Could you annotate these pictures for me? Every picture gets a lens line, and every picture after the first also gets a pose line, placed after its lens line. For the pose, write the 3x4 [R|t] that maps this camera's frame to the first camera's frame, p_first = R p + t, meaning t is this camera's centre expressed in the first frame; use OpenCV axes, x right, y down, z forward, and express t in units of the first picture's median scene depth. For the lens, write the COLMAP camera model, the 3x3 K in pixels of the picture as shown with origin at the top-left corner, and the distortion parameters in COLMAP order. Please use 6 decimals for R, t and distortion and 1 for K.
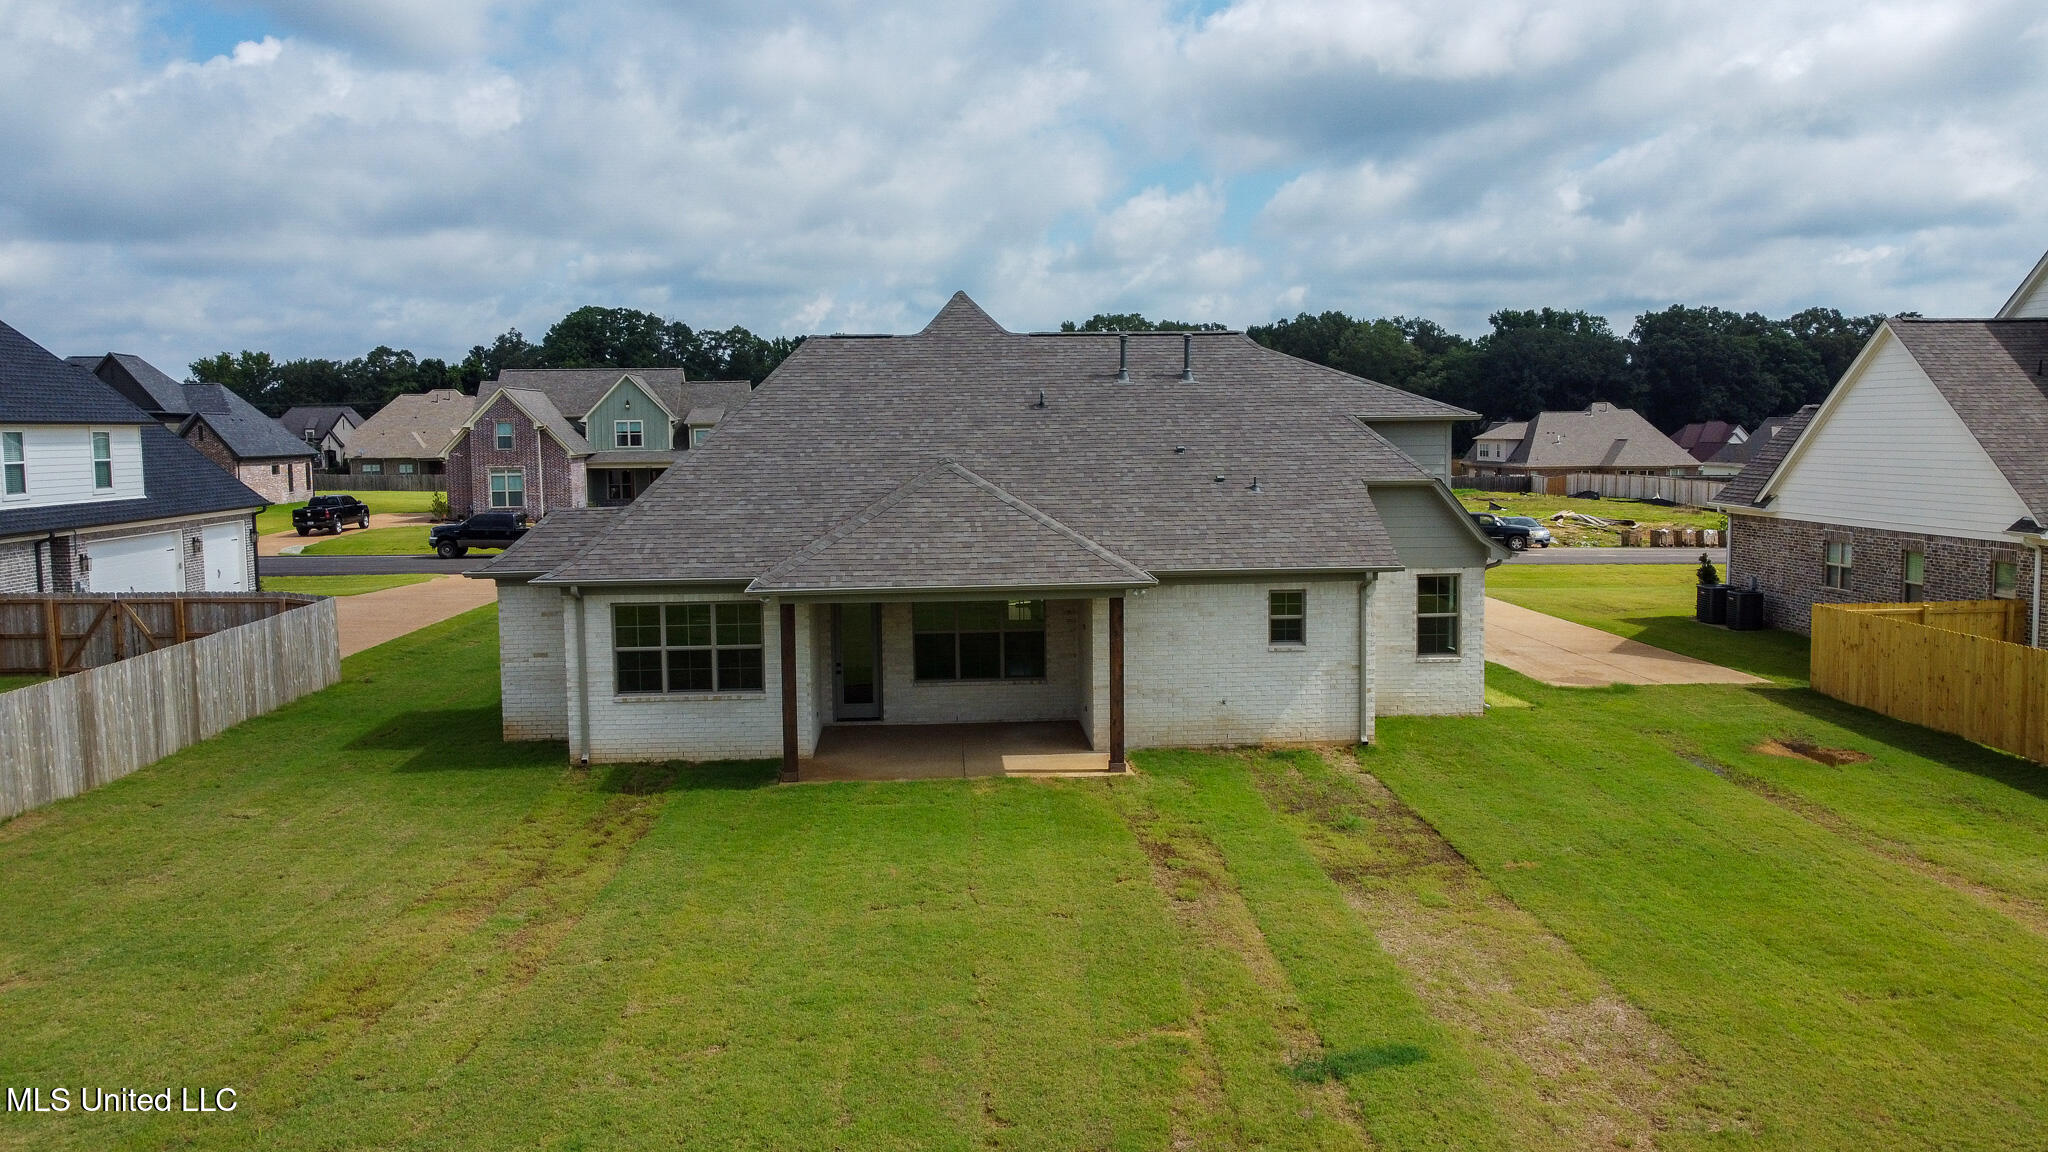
lens RADIAL K [[1551.4, 0, 1014.6], [0, 1551.4, 564.6], [0, 0, 1]] dist [0.007962, -0.025130]
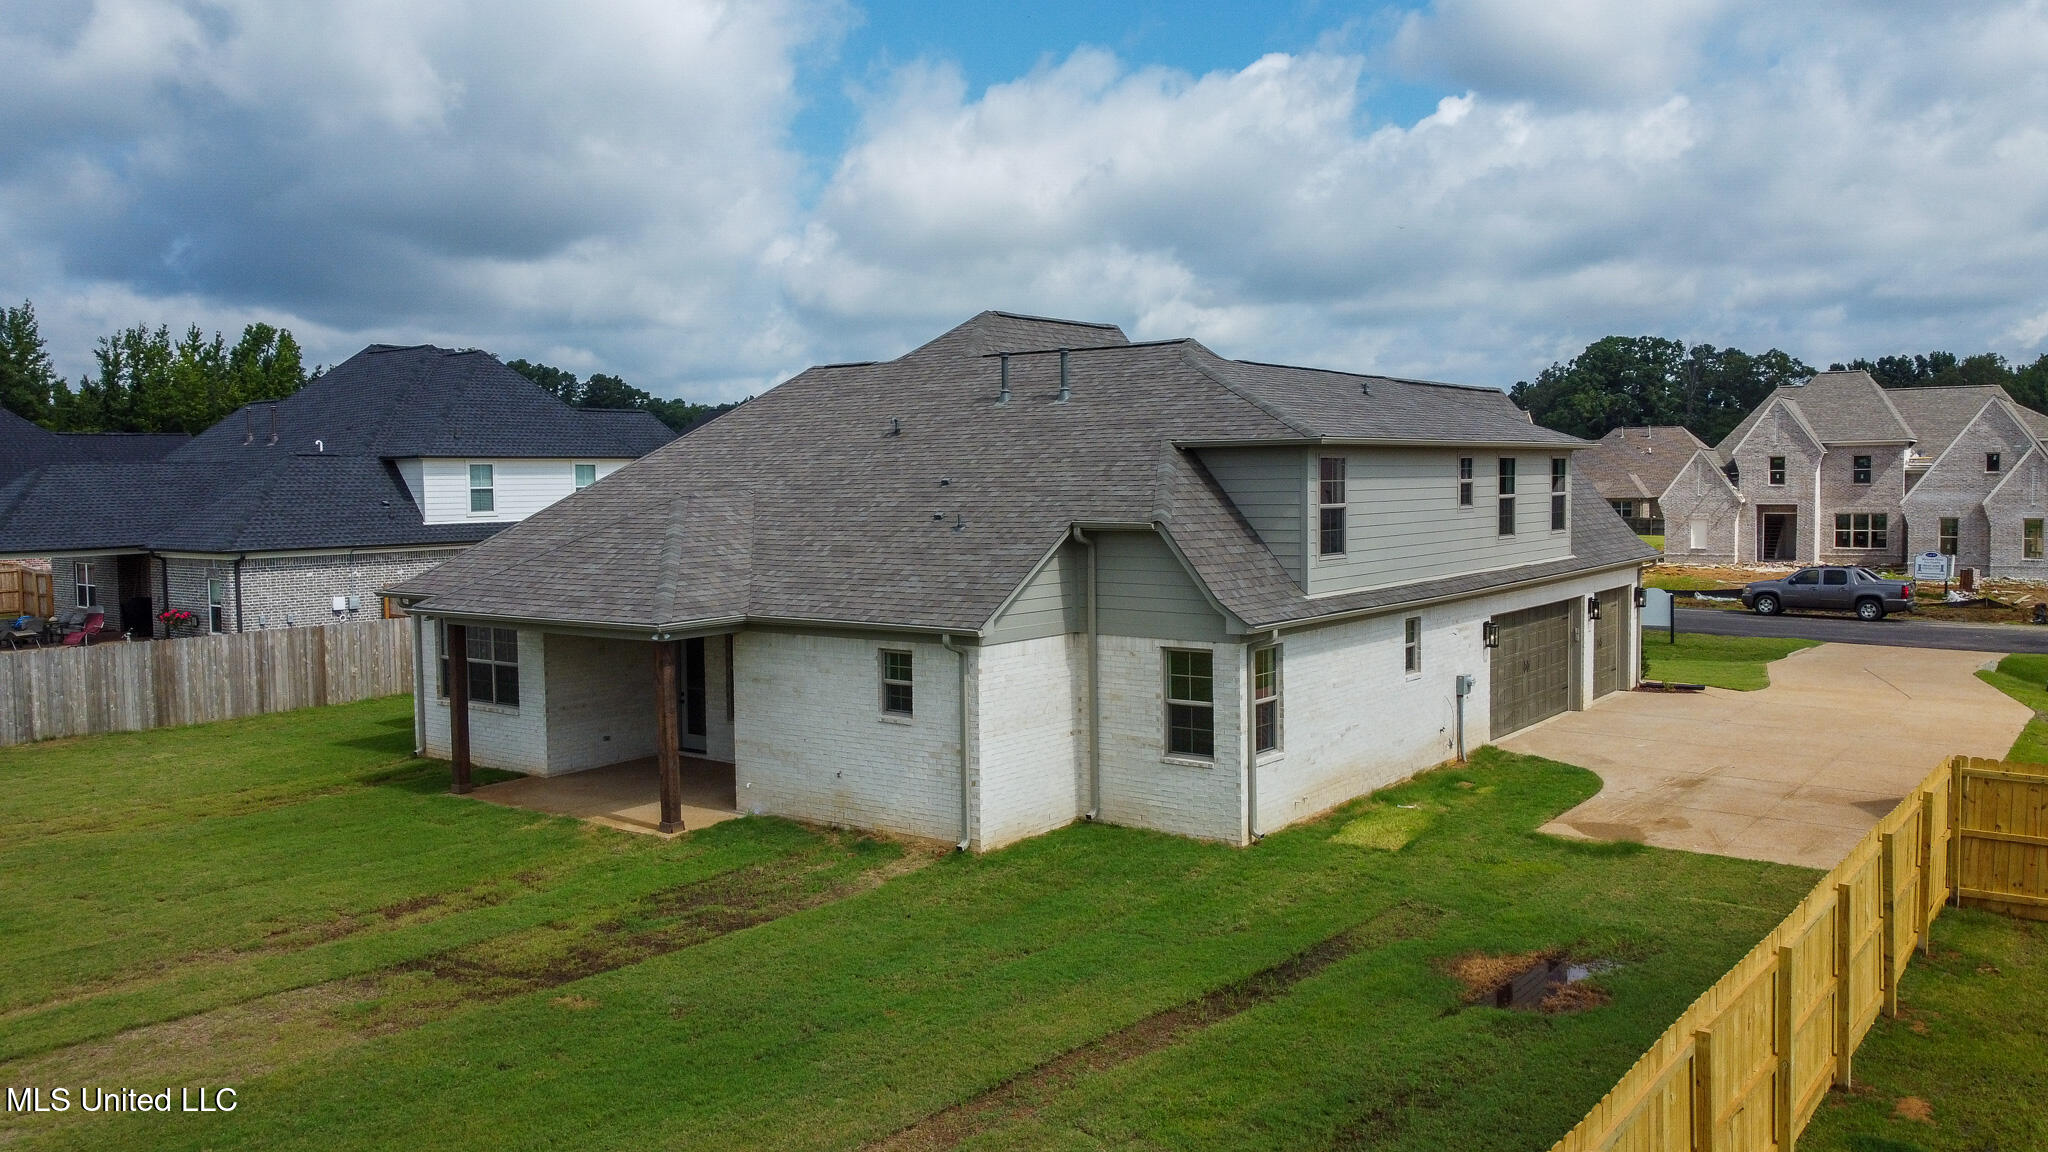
lens RADIAL K [[1551.4, 0, 1014.6], [0, 1551.4, 564.6], [0, 0, 1]] dist [0.007962, -0.025130]
pose [[0.763421, 0.040505, -0.644630, 0.731406], [-0.055305, 0.998466, -0.002759, -0.029498], [0.643529, 0.037758, 0.764490, 0.386992]]
